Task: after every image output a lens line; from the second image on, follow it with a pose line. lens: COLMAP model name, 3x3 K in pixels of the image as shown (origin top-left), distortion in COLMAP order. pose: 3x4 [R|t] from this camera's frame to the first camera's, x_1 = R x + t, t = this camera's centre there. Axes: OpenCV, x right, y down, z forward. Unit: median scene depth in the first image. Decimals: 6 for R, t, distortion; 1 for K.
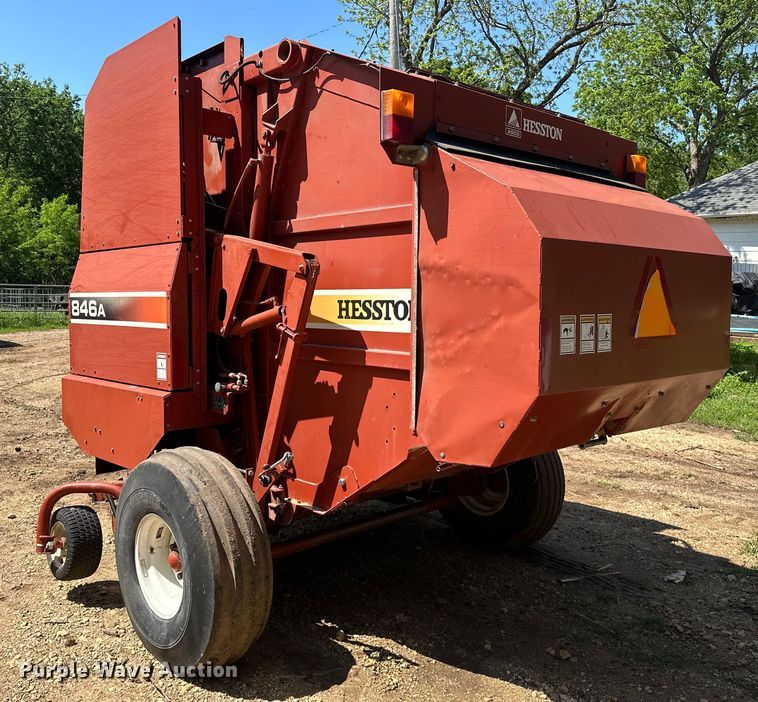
lens RADIAL K [[695.5, 0, 363.3], [0, 695.5, 354.4], [0, 0, 1]] dist [0.147592, -0.256052]
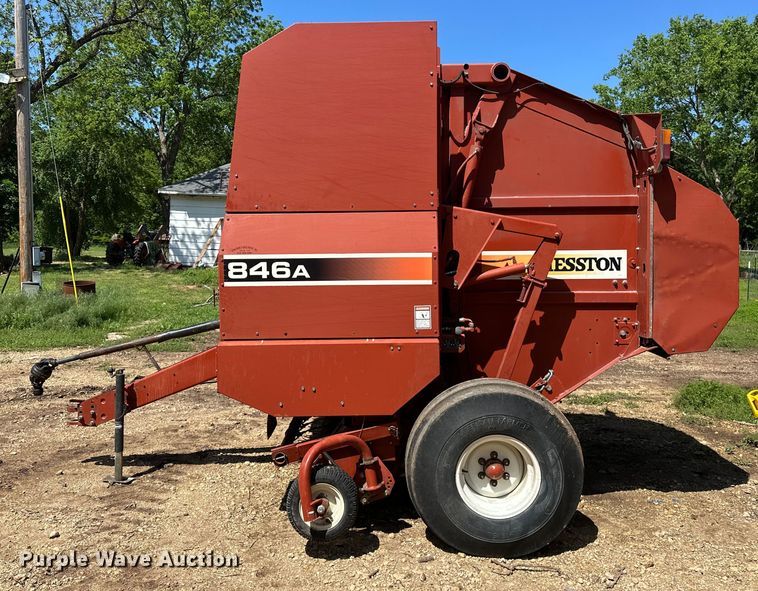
lens RADIAL K [[597.0, 0, 379.0], [0, 597.0, 295.5], [0, 0, 1]] dist [0.136526, -0.219880]
pose [[0.689590, -0.051333, 0.722379, -1.138052], [0.064650, 0.997866, 0.009194, -0.035535], [-0.721309, 0.040362, 0.691436, 0.402514]]
